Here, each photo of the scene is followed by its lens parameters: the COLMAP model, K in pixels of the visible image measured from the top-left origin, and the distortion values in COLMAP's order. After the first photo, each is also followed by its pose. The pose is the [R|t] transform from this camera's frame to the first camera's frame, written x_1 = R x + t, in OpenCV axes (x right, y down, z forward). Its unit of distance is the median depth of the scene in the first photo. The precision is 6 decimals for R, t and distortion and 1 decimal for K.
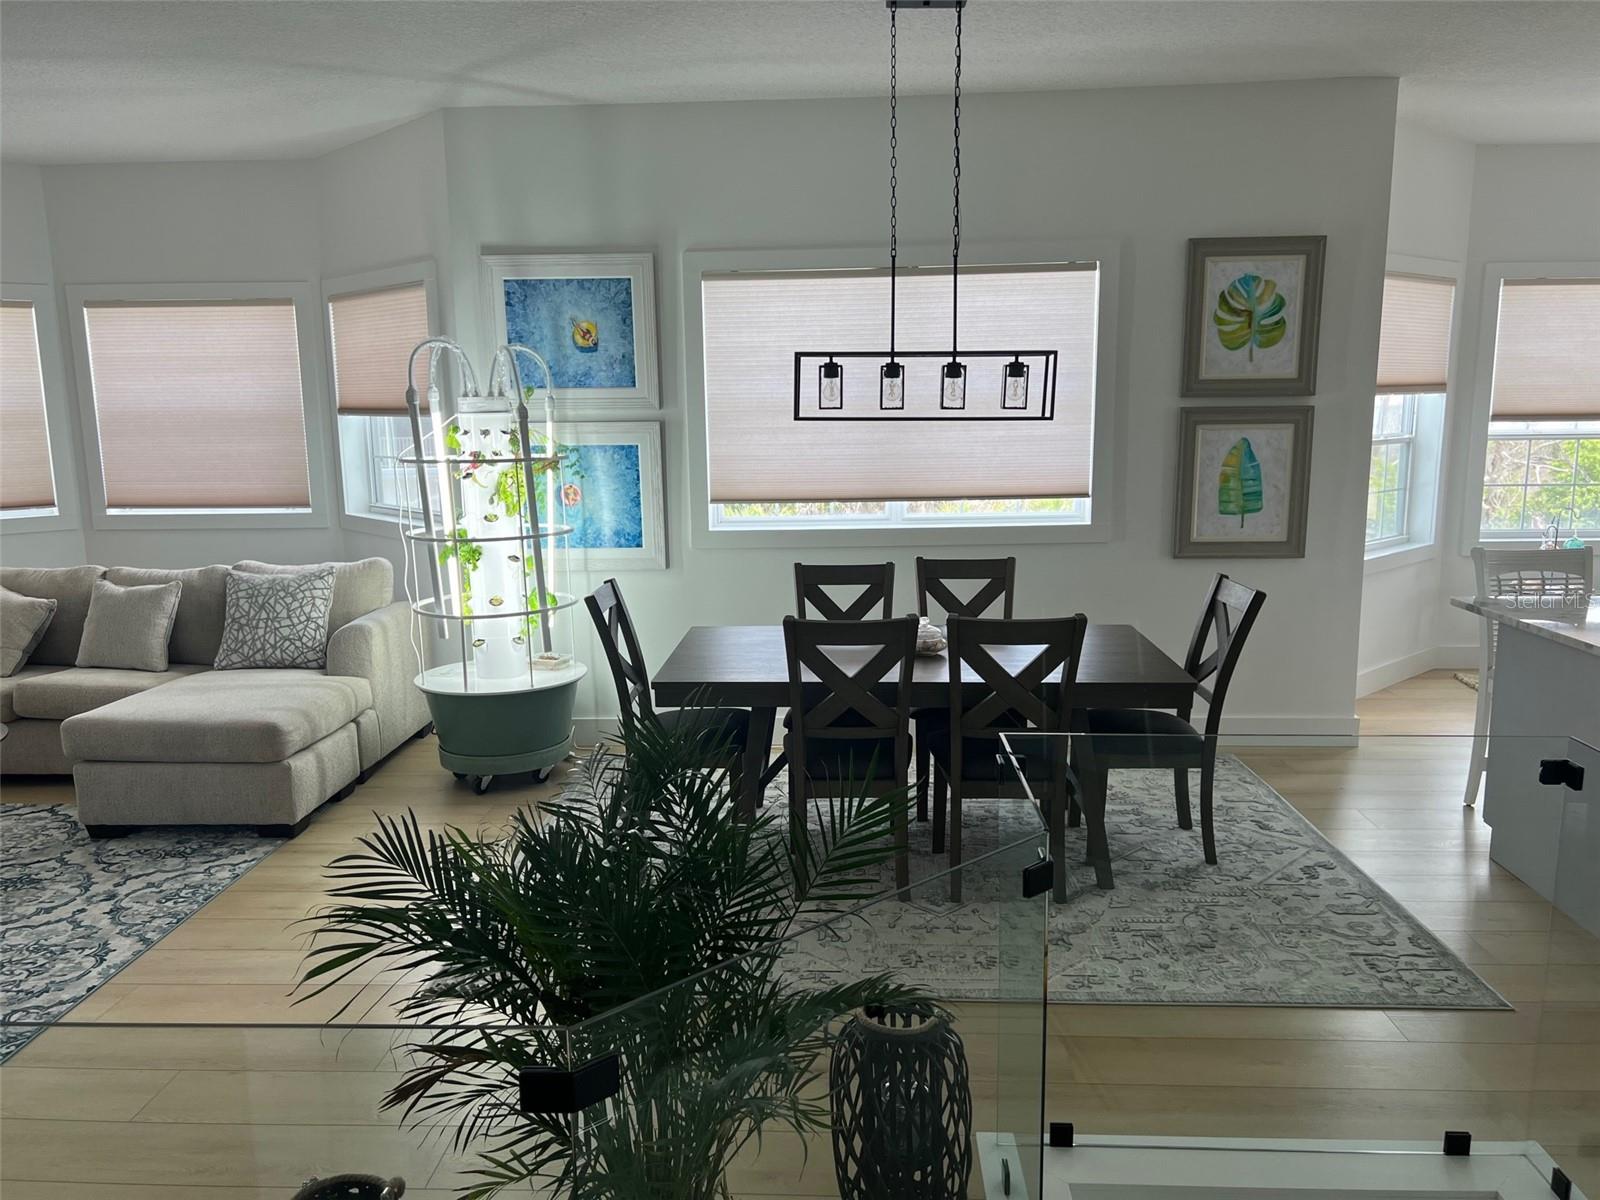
lens RADIAL K [[1202.4, 0, 799.7], [0, 1202.4, 611.2], [0, 0, 1]] dist [0.065279, -0.082439]
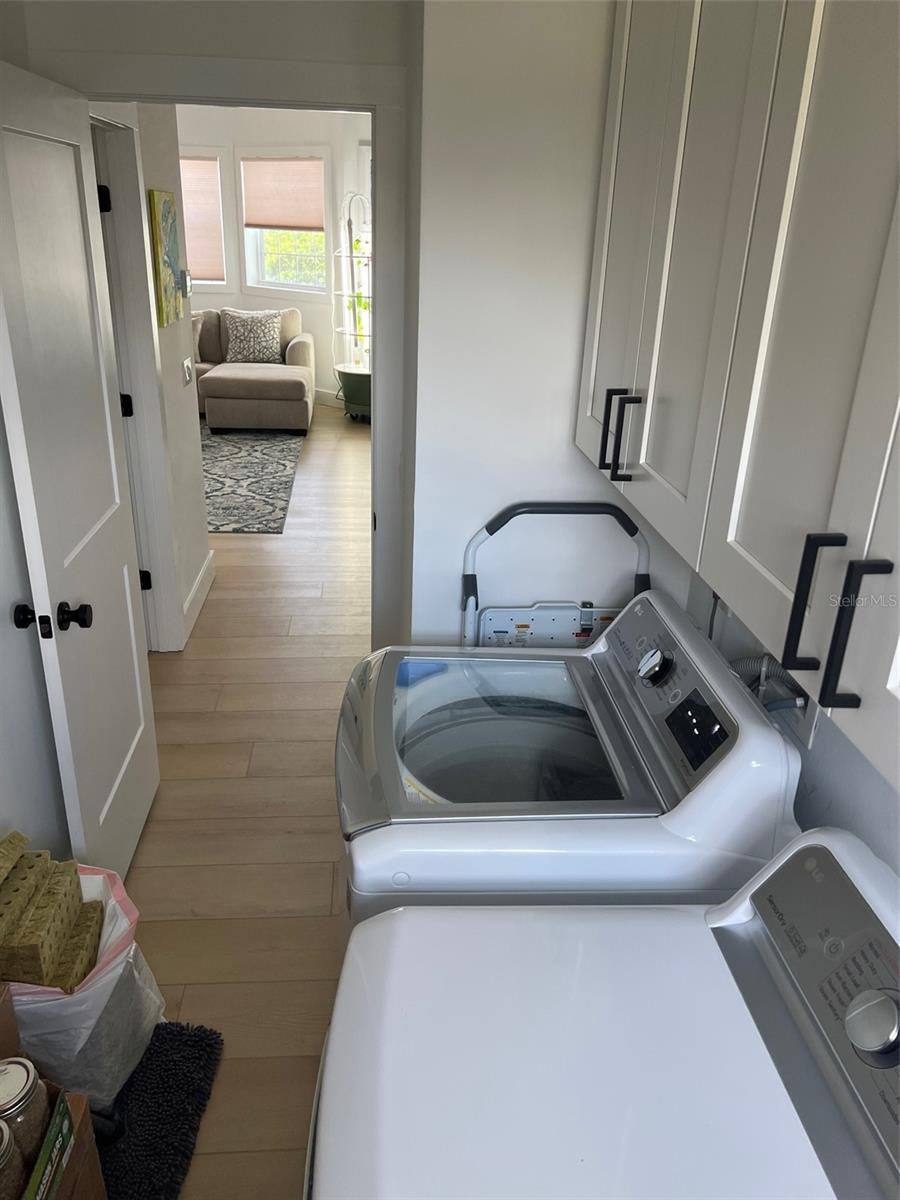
lens RADIAL K [[909.0, 0, 447.7], [0, 909.0, 630.6], [0, 0, 1]] dist [0.001850, -0.080501]
pose [[0.989319, -0.009770, 0.145441, -0.390910], [-0.026625, 0.968855, 0.246193, 0.111335], [-0.143316, -0.247436, 0.958246, -0.677964]]
